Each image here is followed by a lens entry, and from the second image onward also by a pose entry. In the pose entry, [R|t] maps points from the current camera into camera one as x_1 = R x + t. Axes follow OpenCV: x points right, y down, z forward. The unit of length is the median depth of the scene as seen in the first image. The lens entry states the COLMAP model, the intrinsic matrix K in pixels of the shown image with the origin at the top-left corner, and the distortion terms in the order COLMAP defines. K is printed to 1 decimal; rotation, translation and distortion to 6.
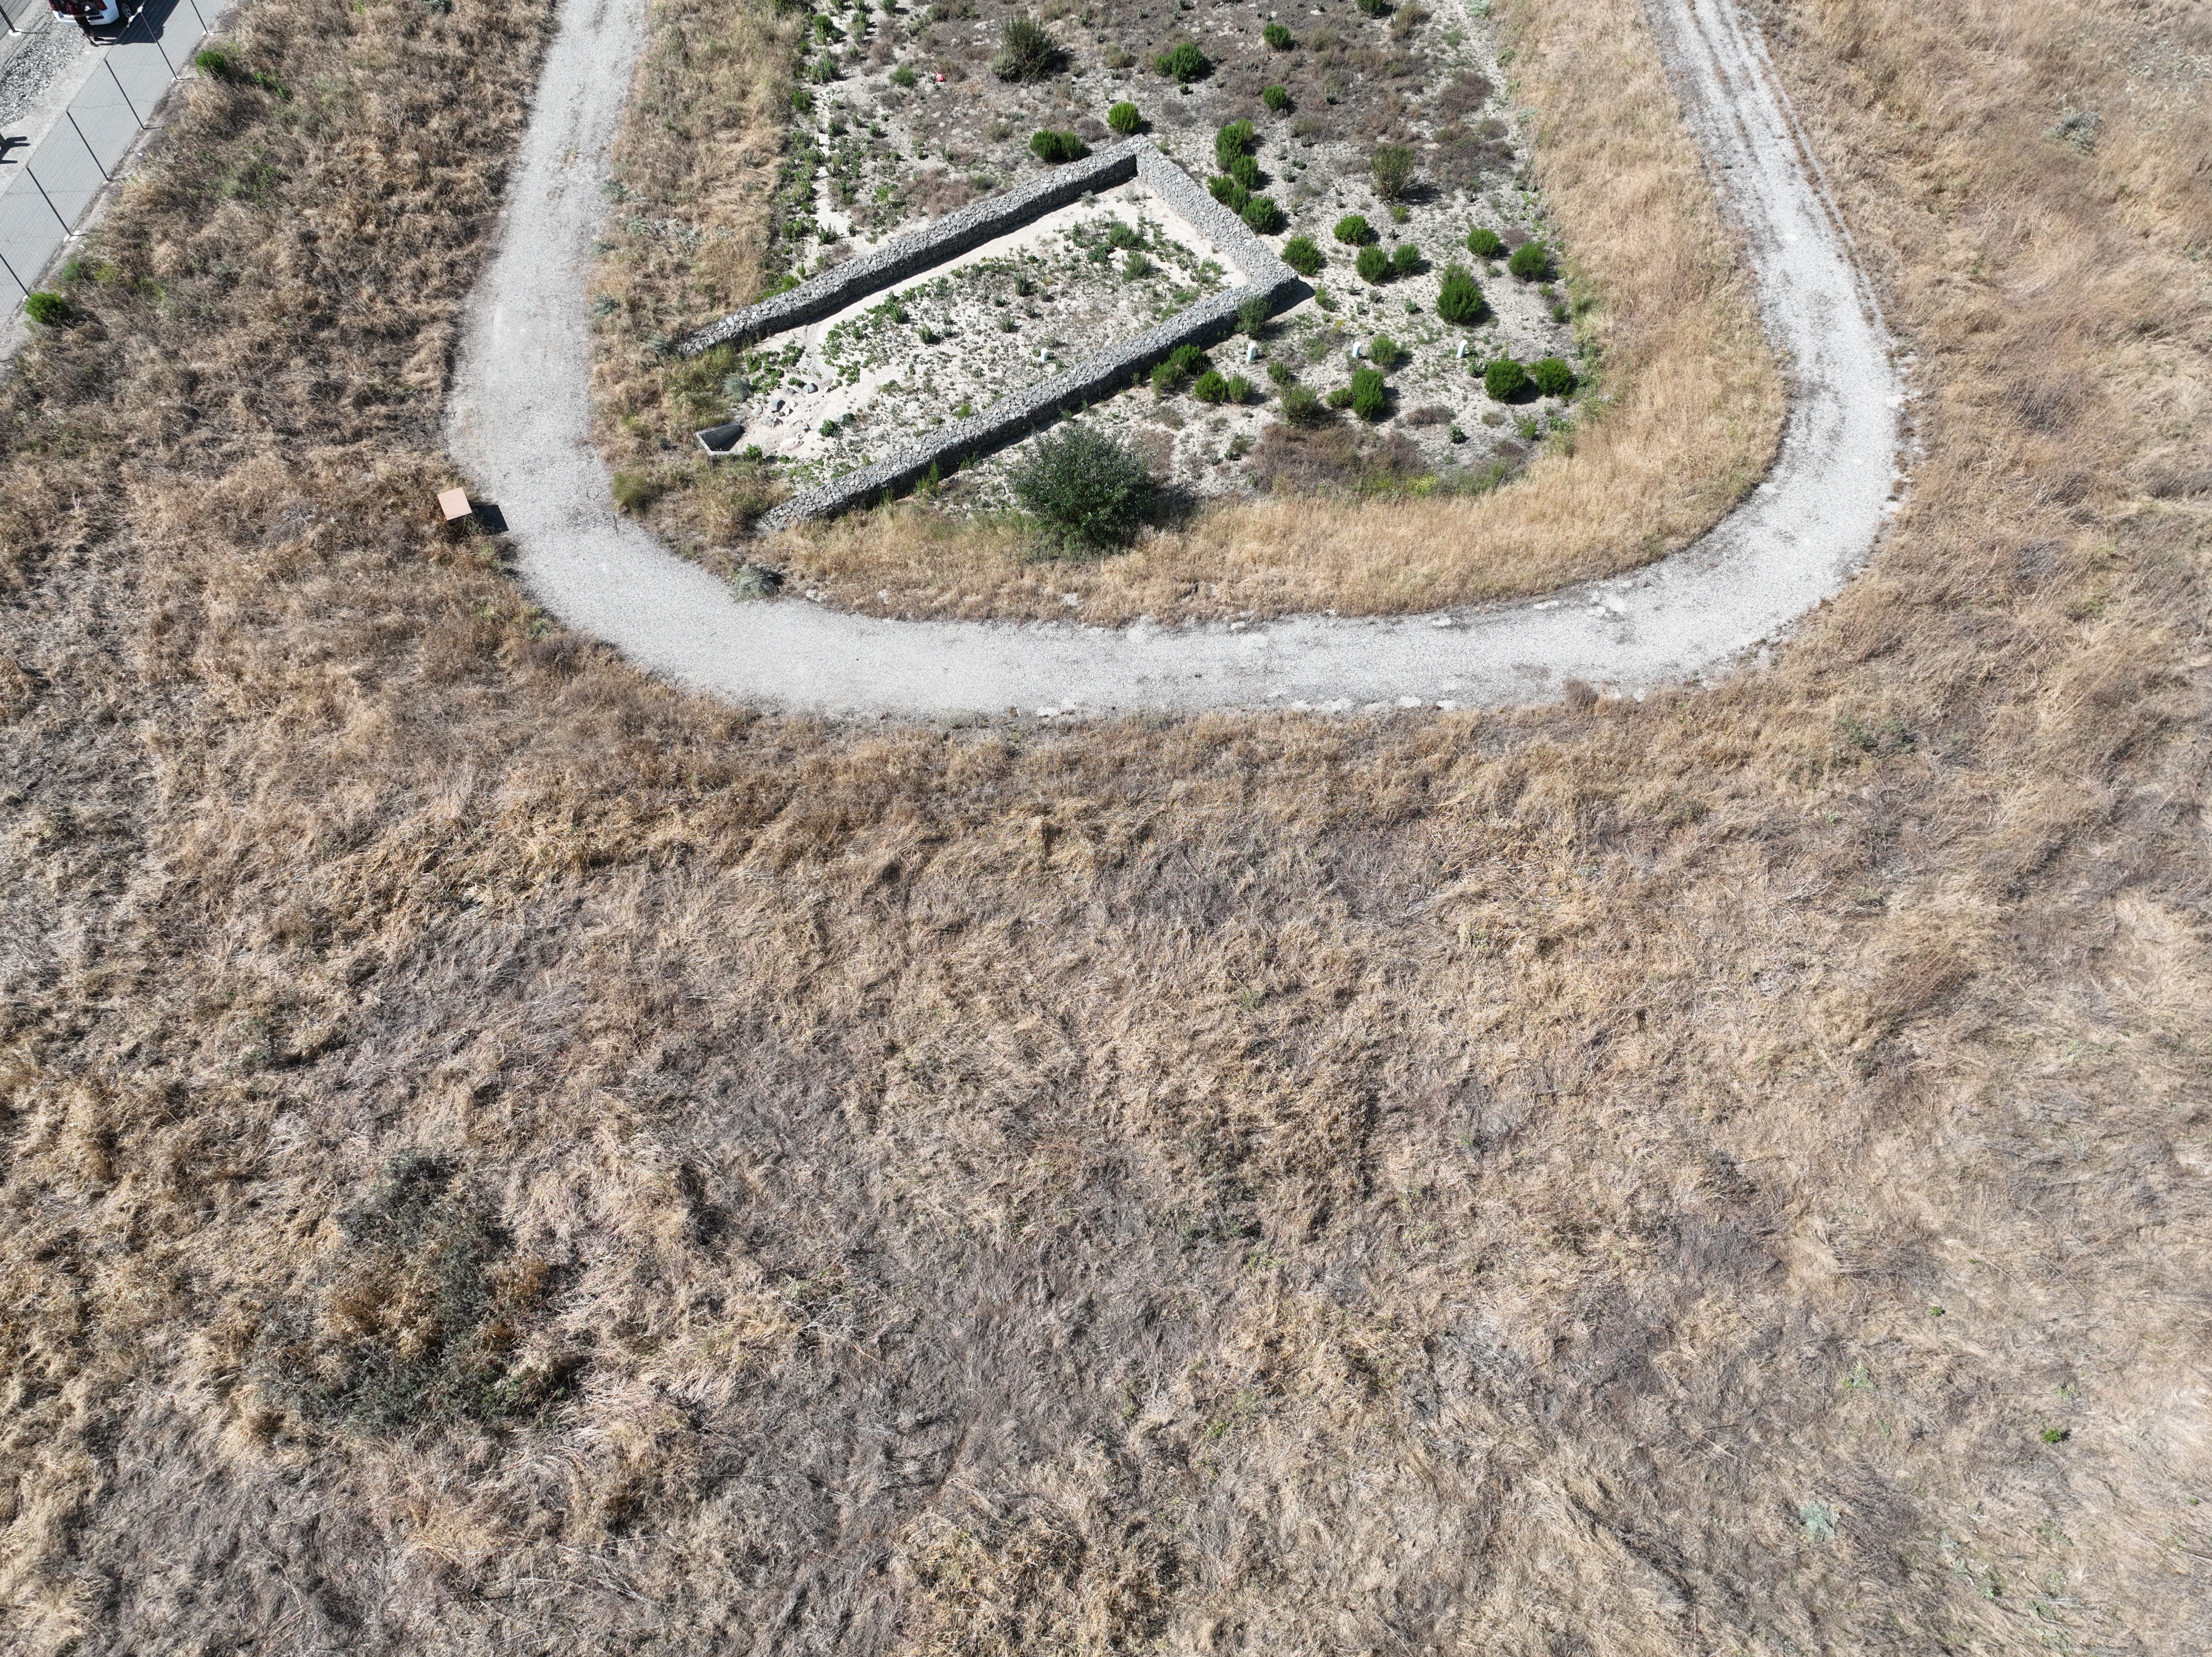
lens RADIAL K [[1536.7, 0, 1107.1], [0, 1536.7, 826.5], [0, 0, 1]] dist [-0.001460, 0.015171]
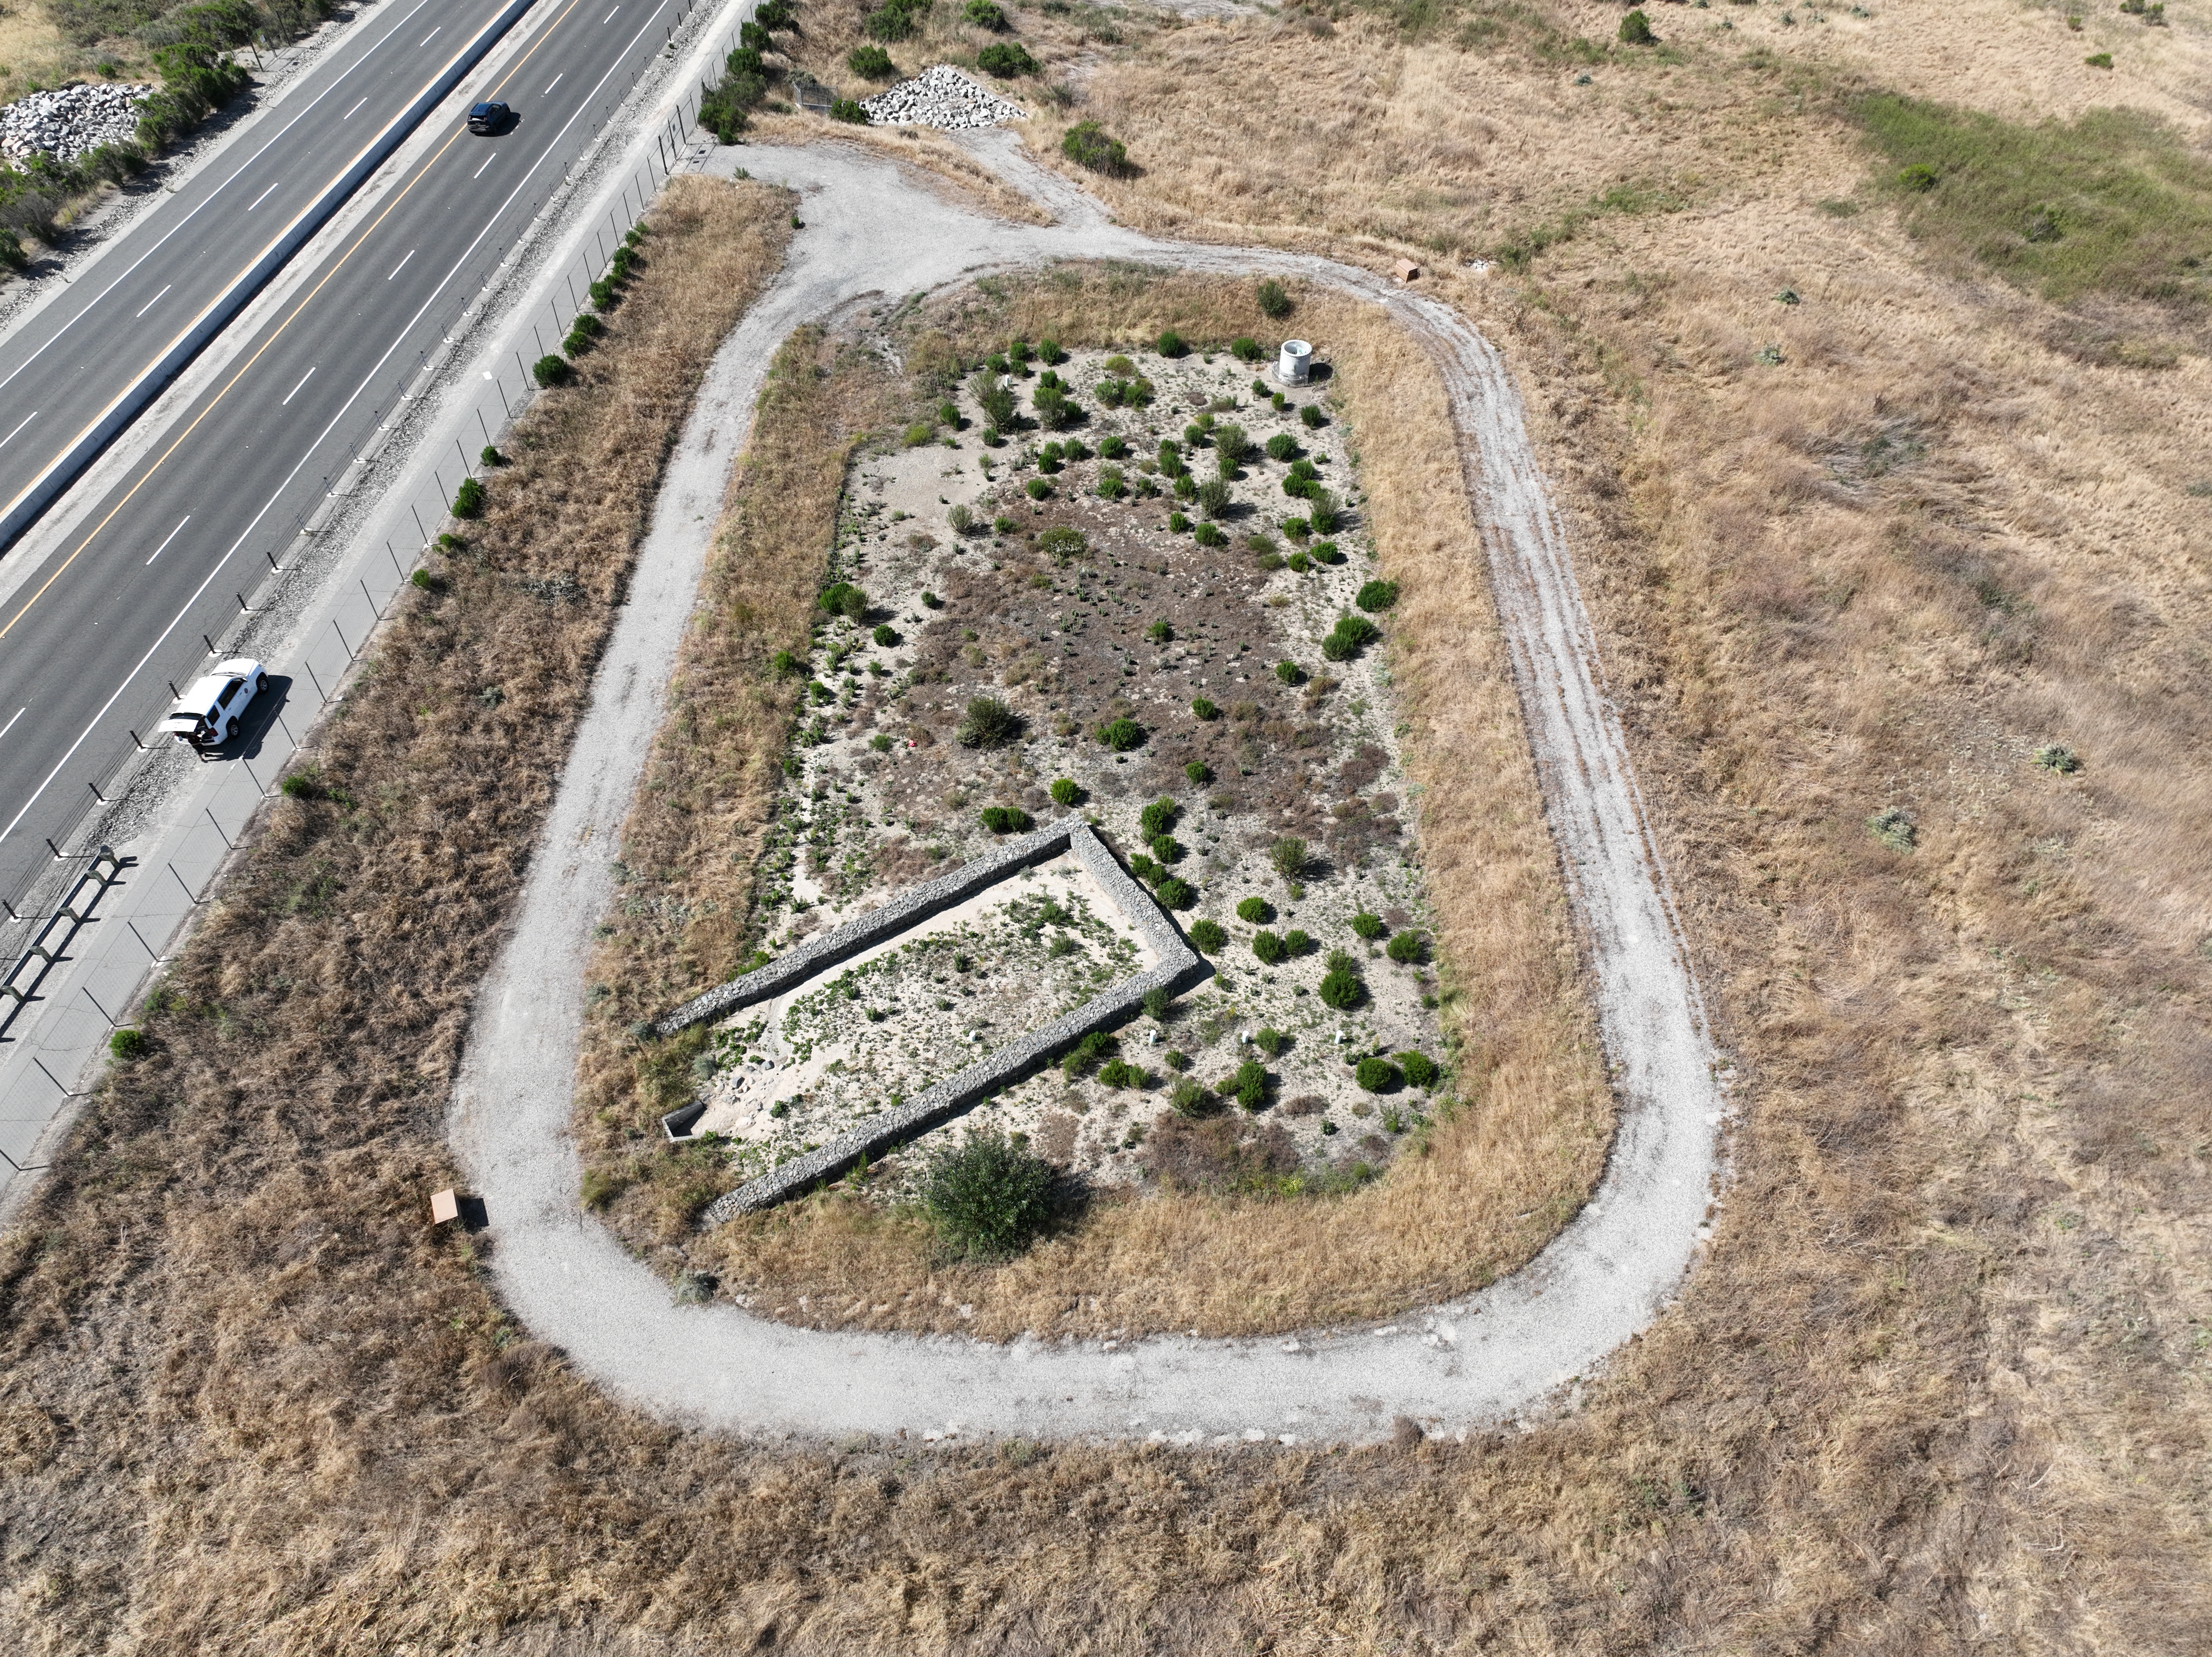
lens RADIAL K [[1536.7, 0, 1110.6], [0, 1536.7, 838.5], [0, 0, 1]] dist [-0.001460, 0.015171]
pose [[0.999007, 0.019760, -0.039937, 0.108080], [-0.026122, 0.985834, -0.165675, -0.272391], [0.036097, 0.166553, 0.985371, -0.157280]]
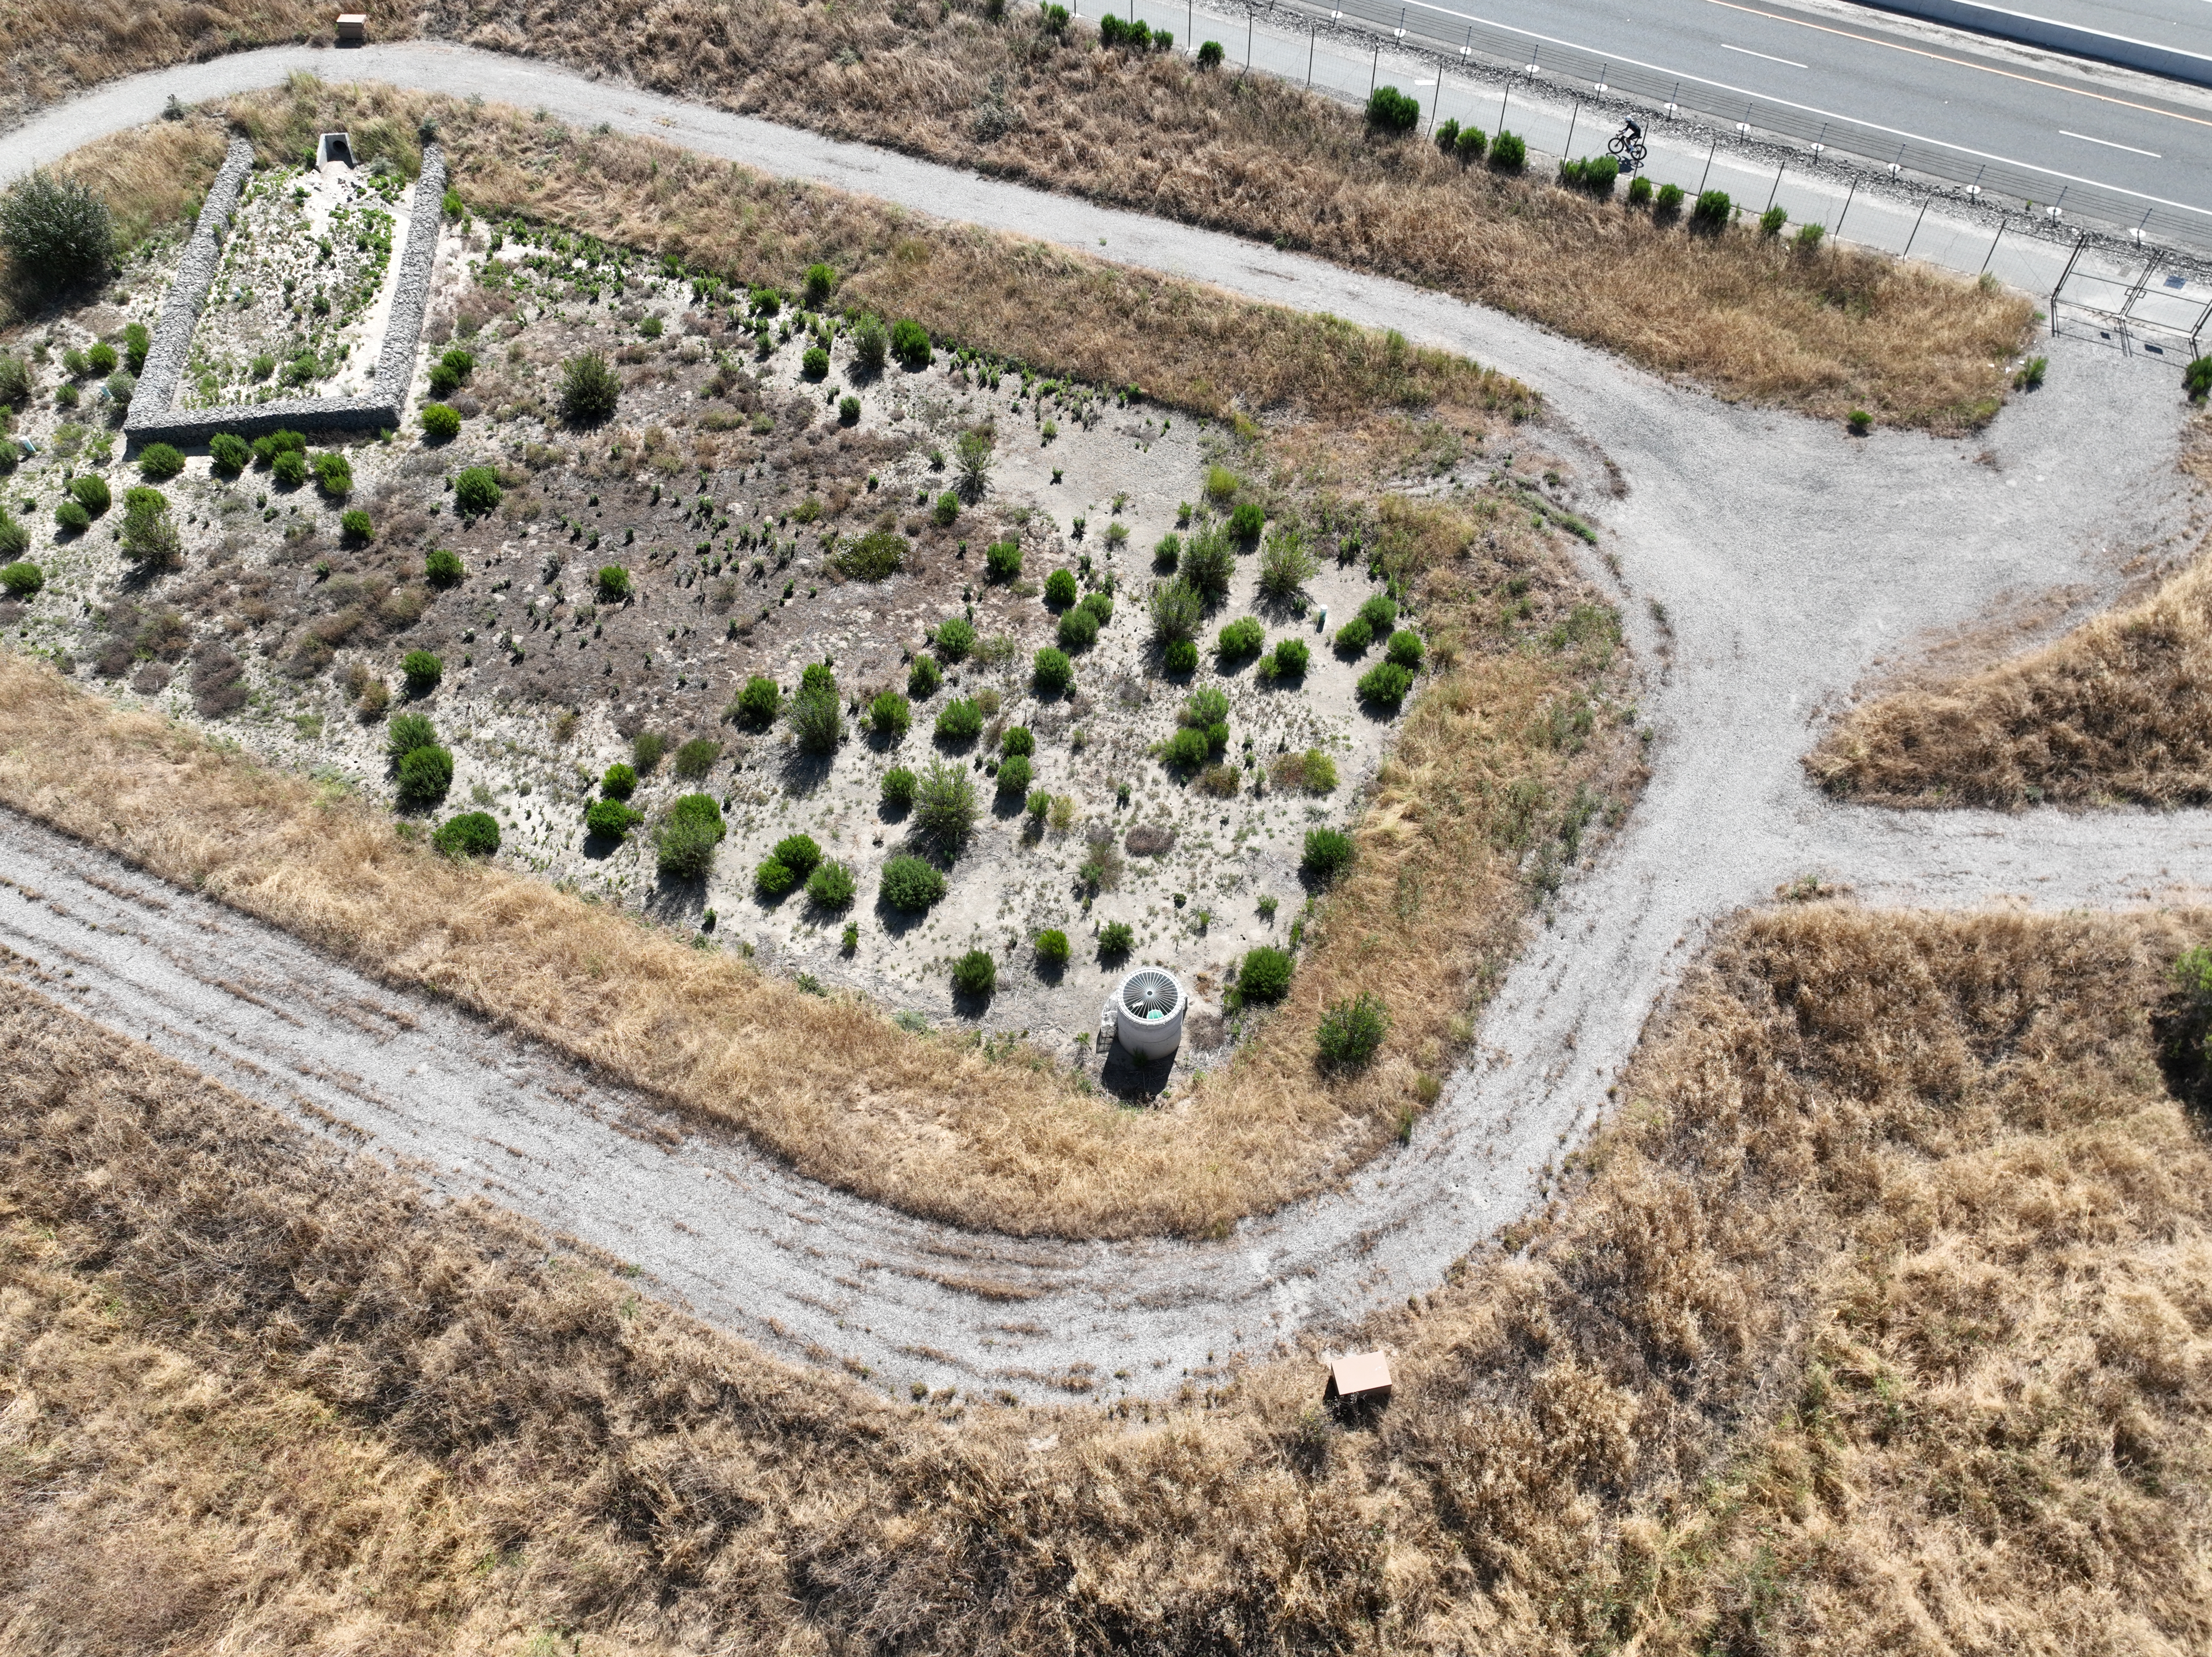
lens RADIAL K [[1536.7, 0, 1097.0], [0, 1536.7, 822.6], [0, 0, 1]] dist [-0.001460, 0.015171]
pose [[-0.450030, 0.698976, -0.555792, 0.634599], [-0.758099, 0.029909, 0.651454, -1.634423], [0.471974, 0.714519, 0.516433, 1.016889]]
